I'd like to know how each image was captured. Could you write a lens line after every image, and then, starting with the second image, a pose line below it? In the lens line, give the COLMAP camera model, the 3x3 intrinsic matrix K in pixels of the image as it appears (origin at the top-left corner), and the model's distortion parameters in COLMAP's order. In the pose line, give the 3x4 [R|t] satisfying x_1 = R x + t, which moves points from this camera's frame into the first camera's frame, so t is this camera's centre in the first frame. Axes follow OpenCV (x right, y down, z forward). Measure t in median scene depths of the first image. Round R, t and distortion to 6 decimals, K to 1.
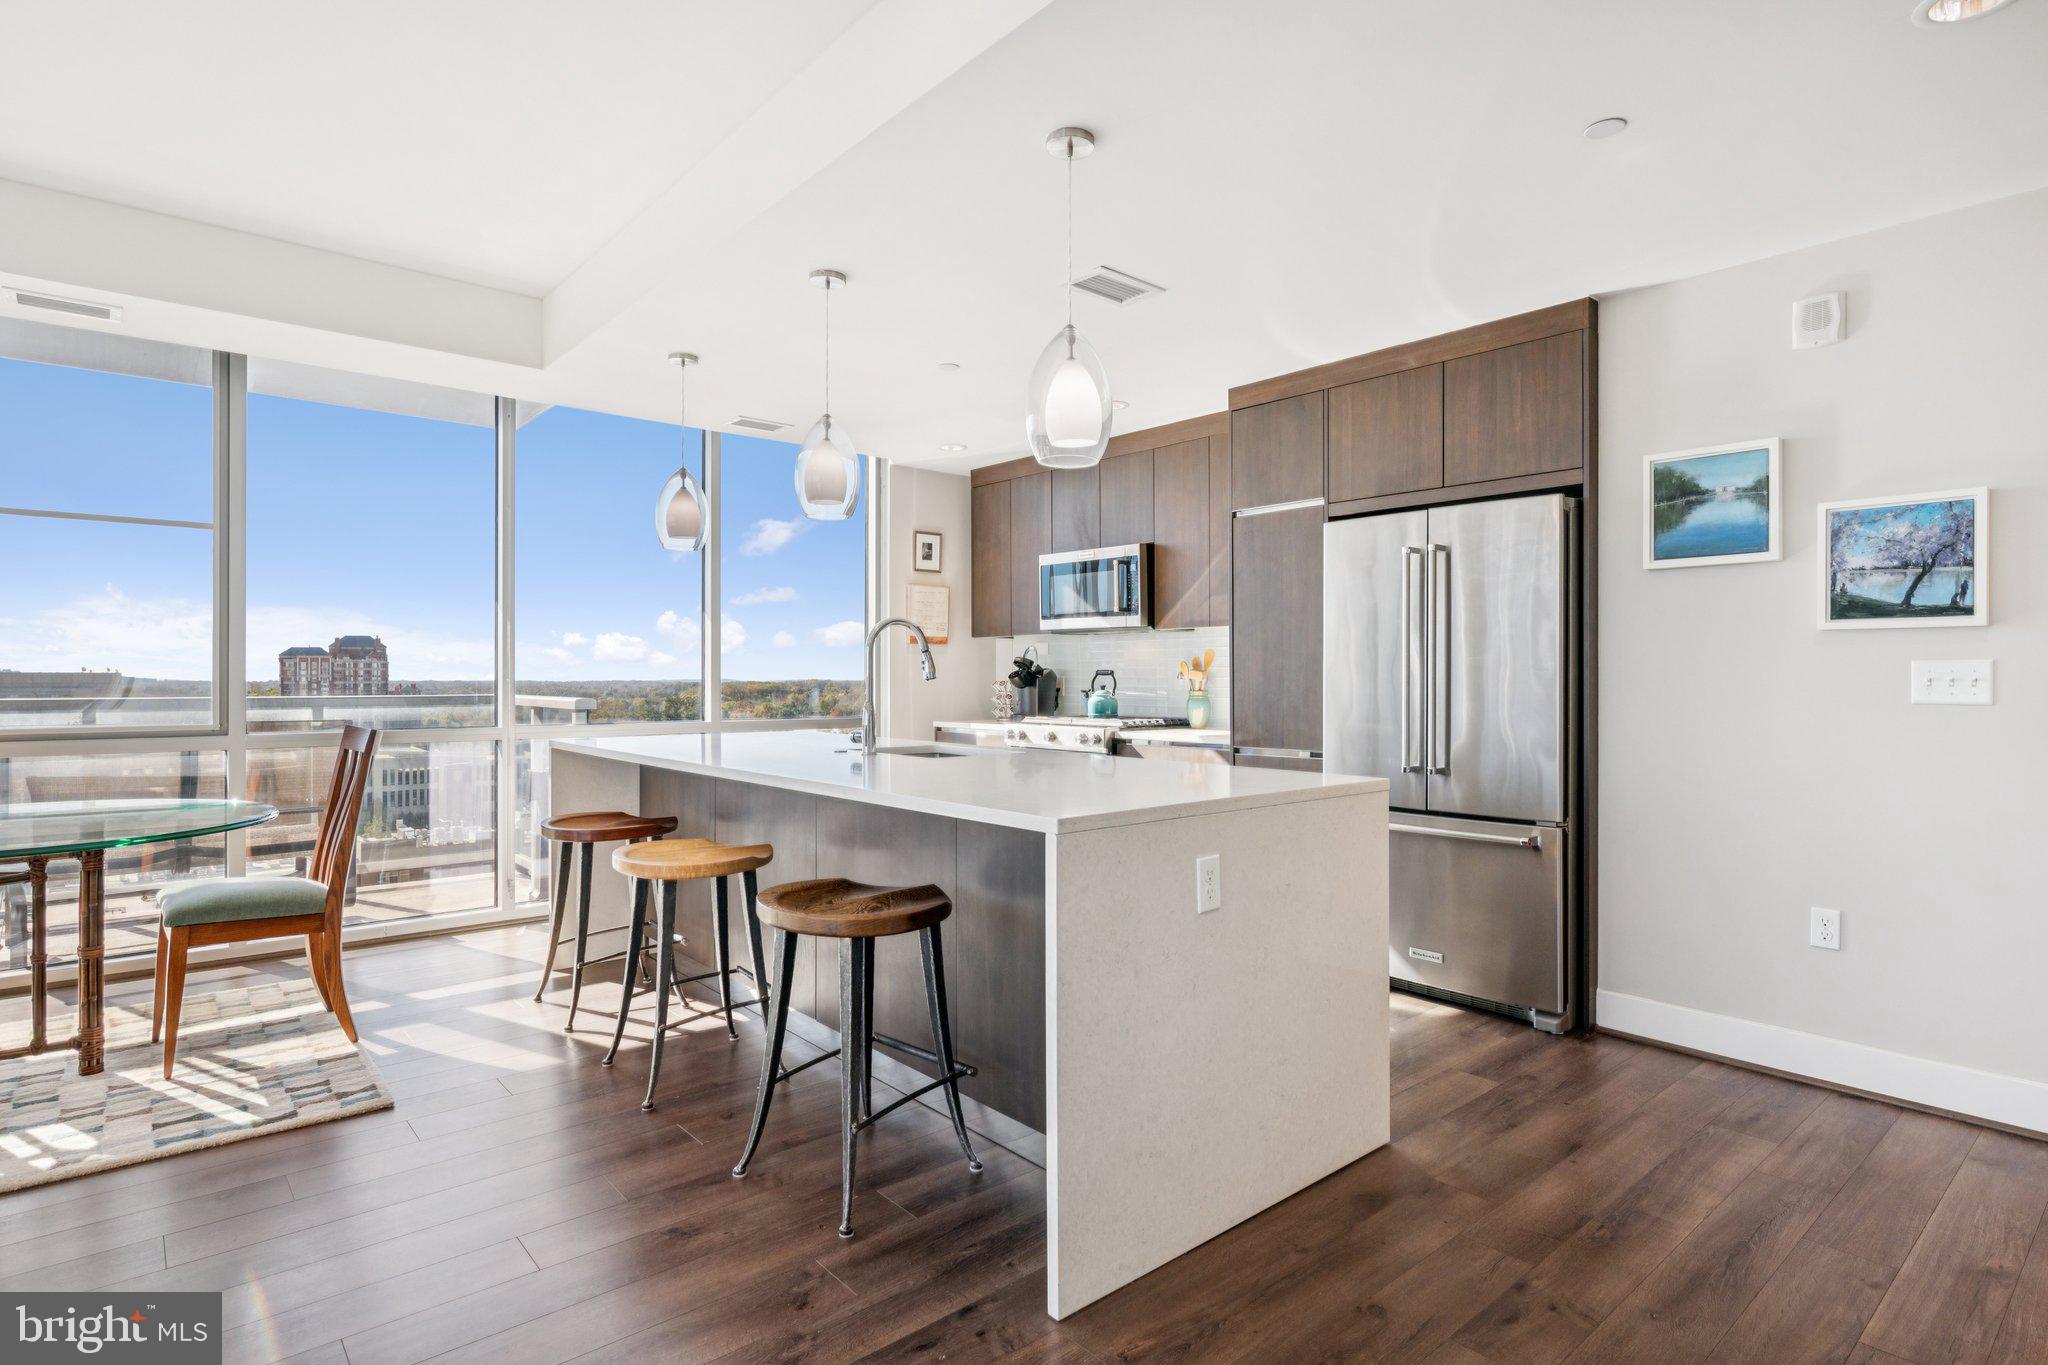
lens RADIAL K [[1059.2, 0, 1029.8], [0, 1059.2, 676.7], [0, 0, 1]] dist [0.006696, 0.001355]
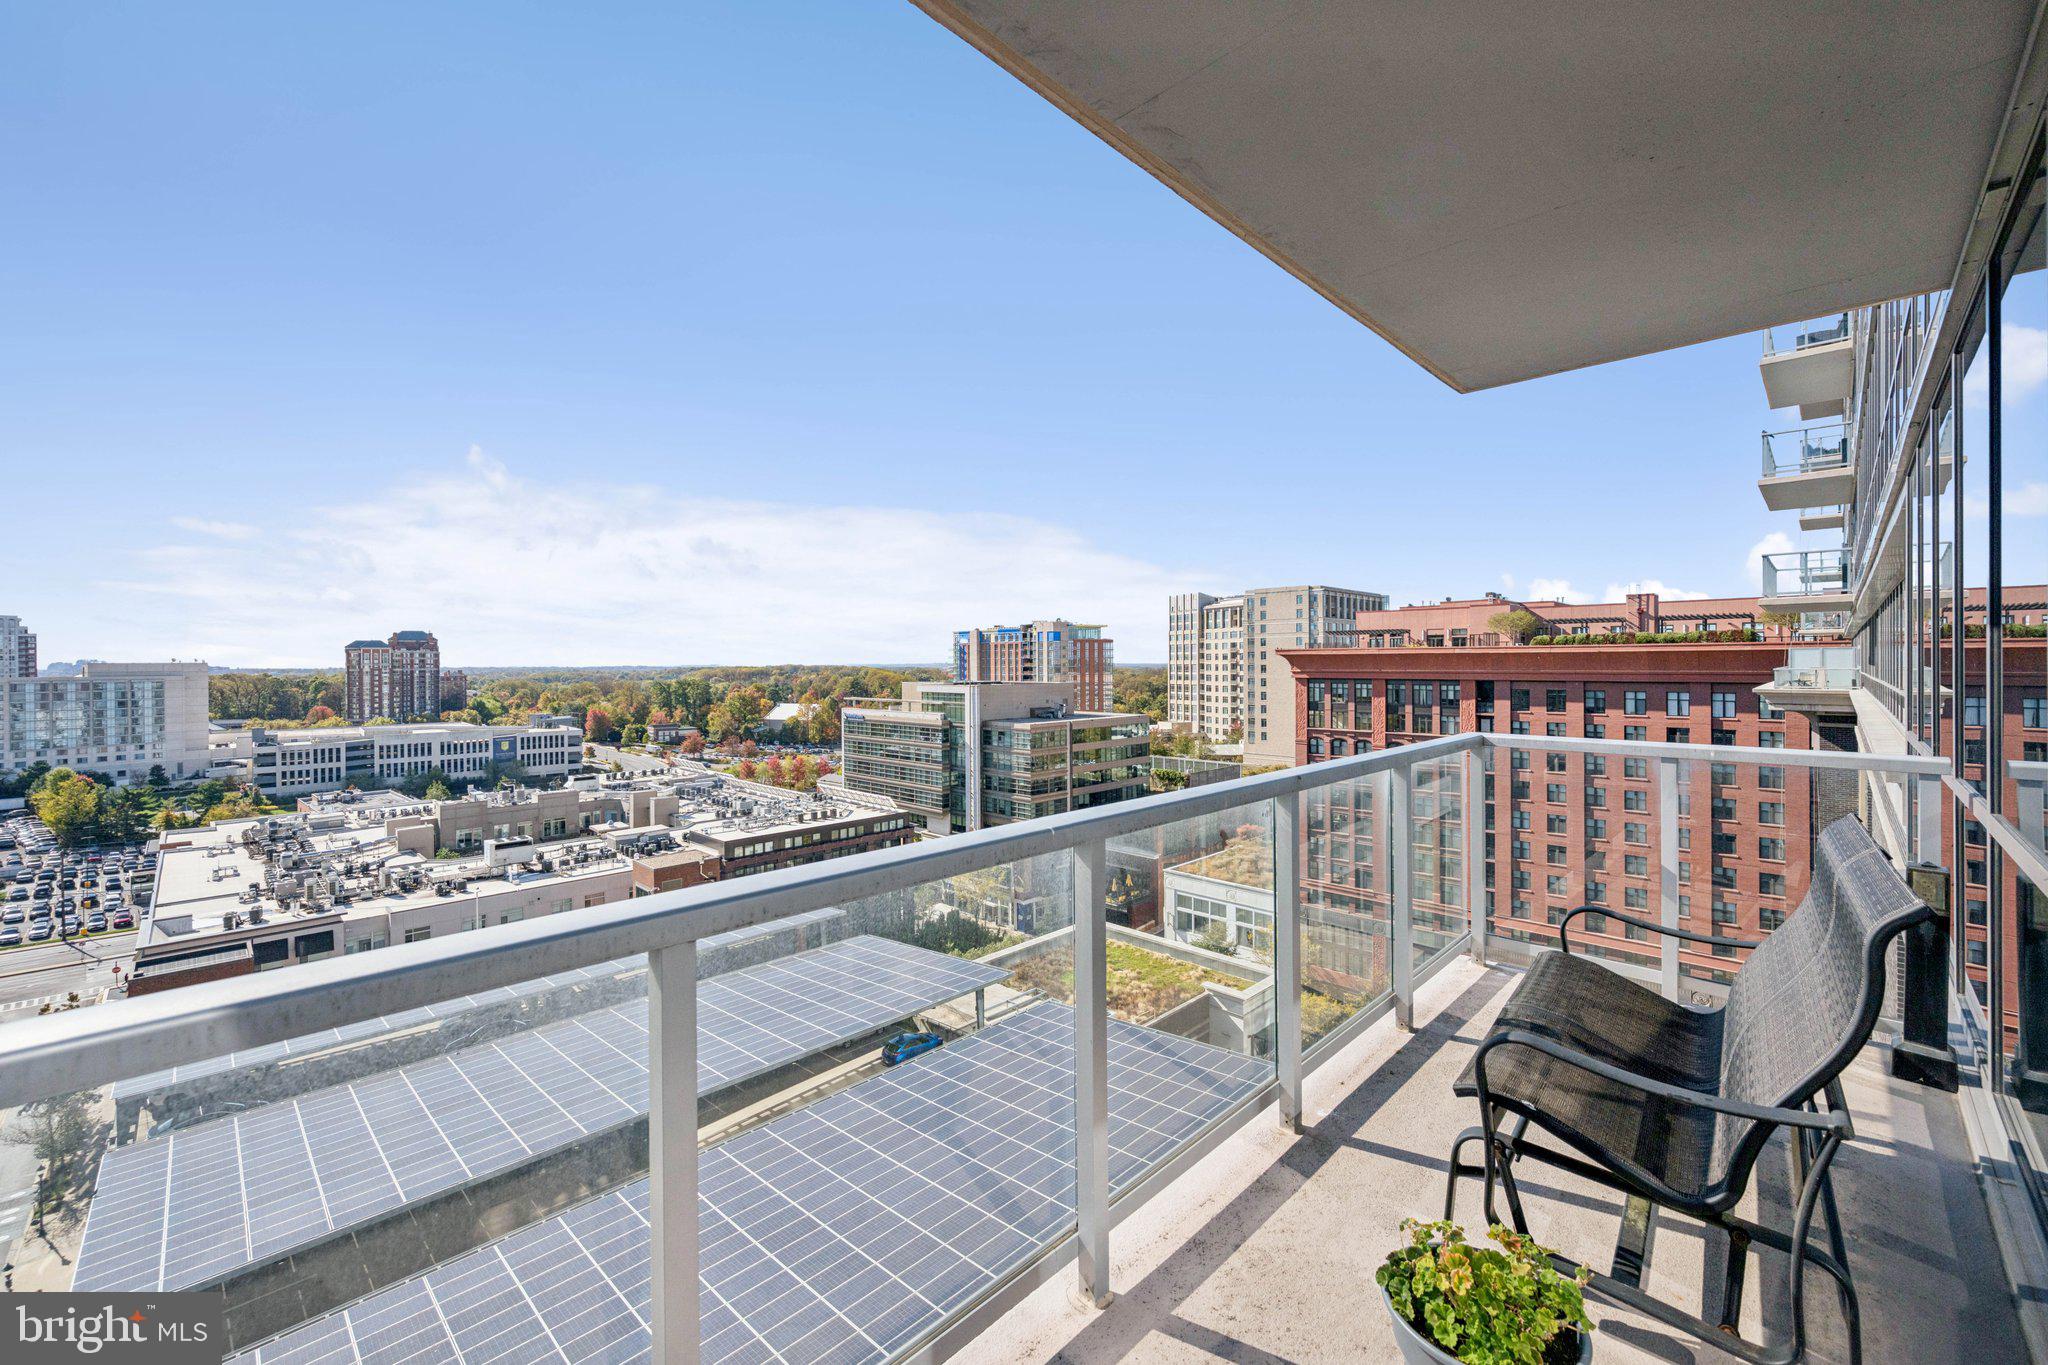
lens RADIAL K [[815.7, 0, 1027.3], [0, 815.7, 675.0], [0, 0, 1]] dist [-0.000950, -0.000172]
pose [[0.996558, -0.008067, 0.082502, -0.664733], [0.006617, 0.999819, 0.017830, 0.001132], [-0.082631, -0.017223, 0.996431, 0.645253]]
